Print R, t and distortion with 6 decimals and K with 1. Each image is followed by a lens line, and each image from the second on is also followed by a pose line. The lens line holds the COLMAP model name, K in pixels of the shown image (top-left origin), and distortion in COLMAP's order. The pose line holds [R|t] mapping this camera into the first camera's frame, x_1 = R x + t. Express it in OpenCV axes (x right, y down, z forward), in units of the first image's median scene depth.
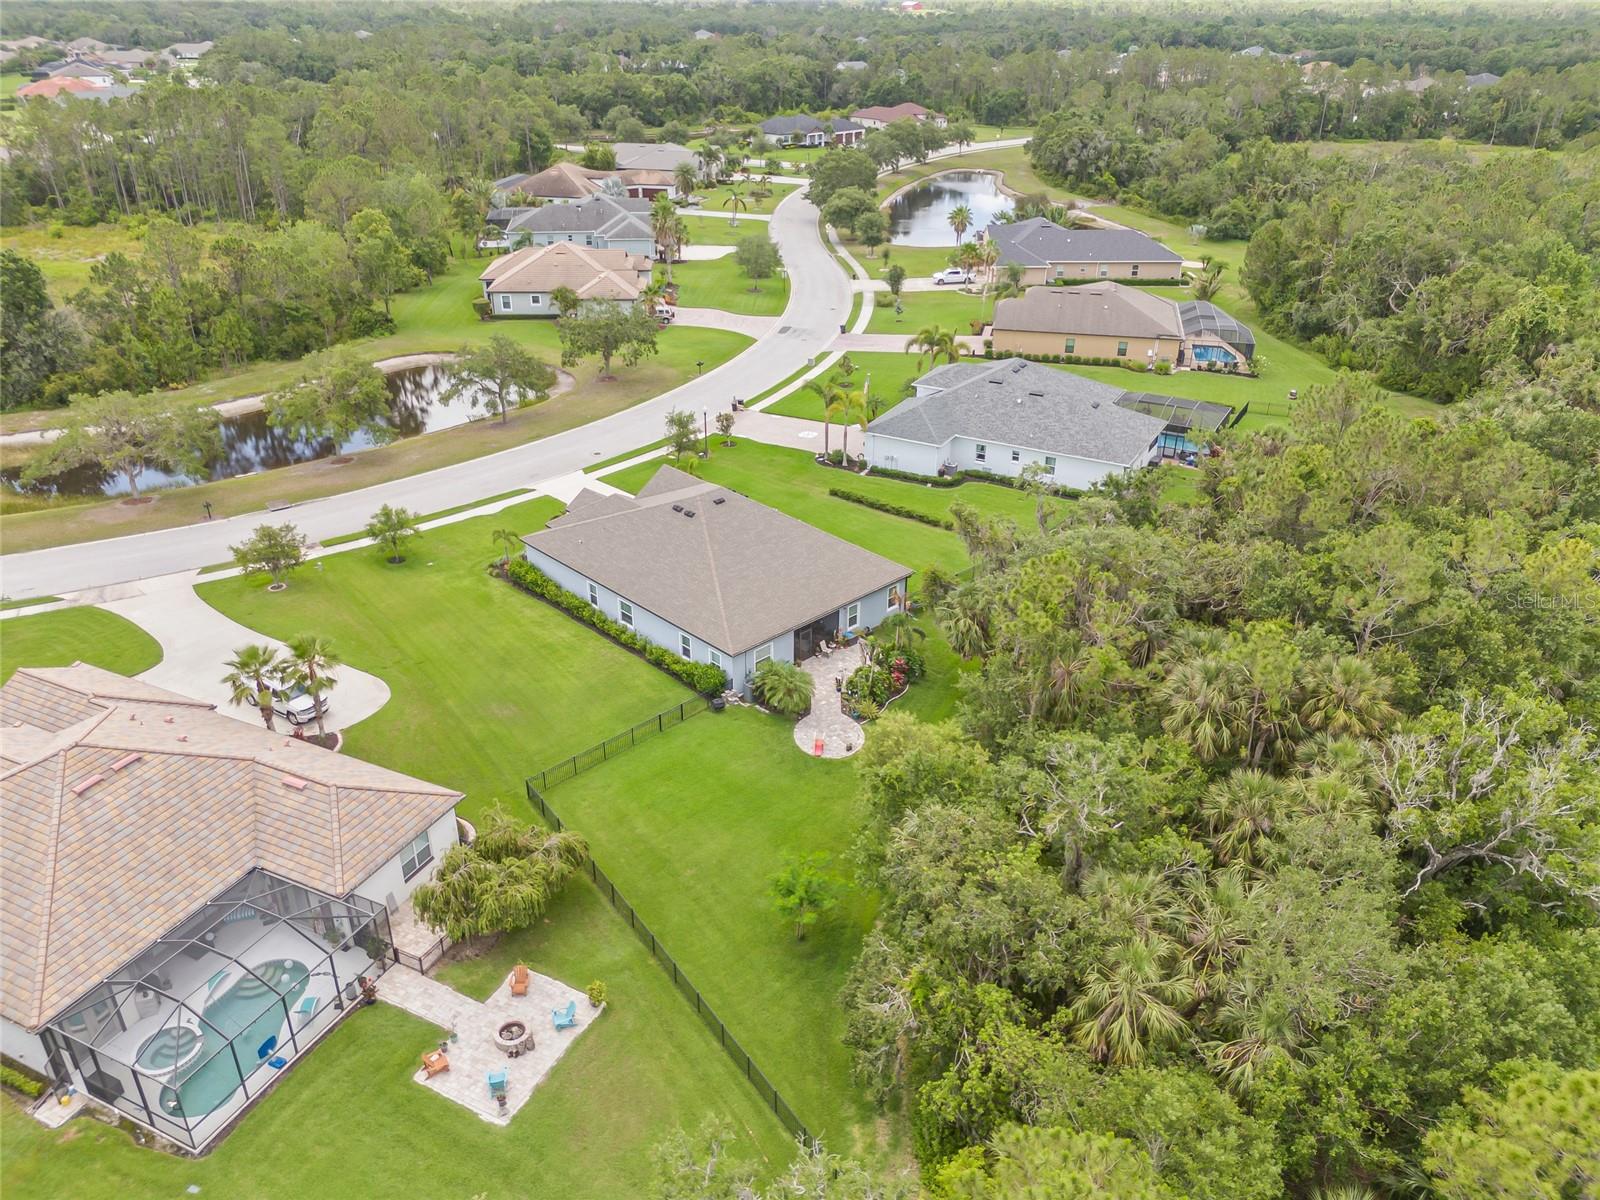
lens RADIAL K [[1159.6, 0, 800.0], [0, 1159.6, 600.0], [0, 0, 1]] dist [0.068423, -0.070293]
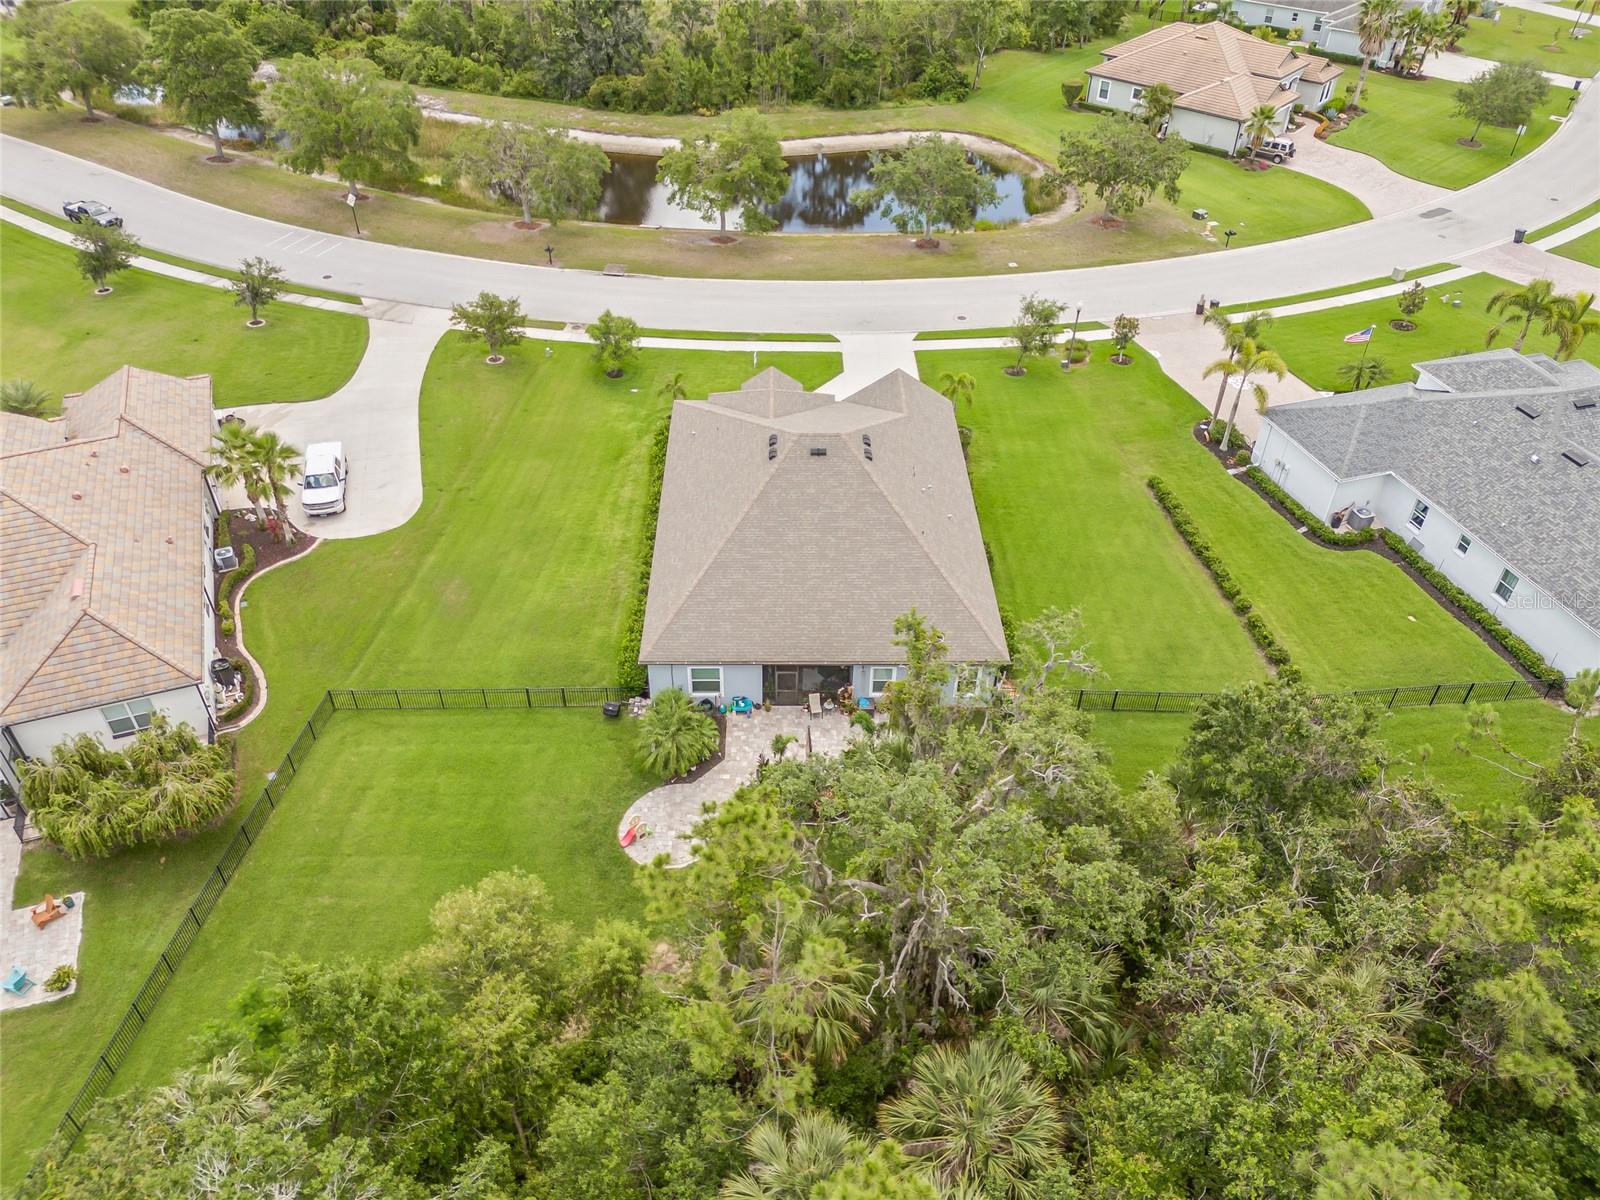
lens RADIAL K [[1180.9, 0, 800.0], [0, 1180.9, 600.0], [0, 0, 1]] dist [0.063648, -0.072518]
pose [[0.734687, 0.433118, -0.522153, 0.264339], [-0.328062, 0.900521, 0.285373, -0.158522], [0.593810, -0.038362, 0.803690, 0.308346]]
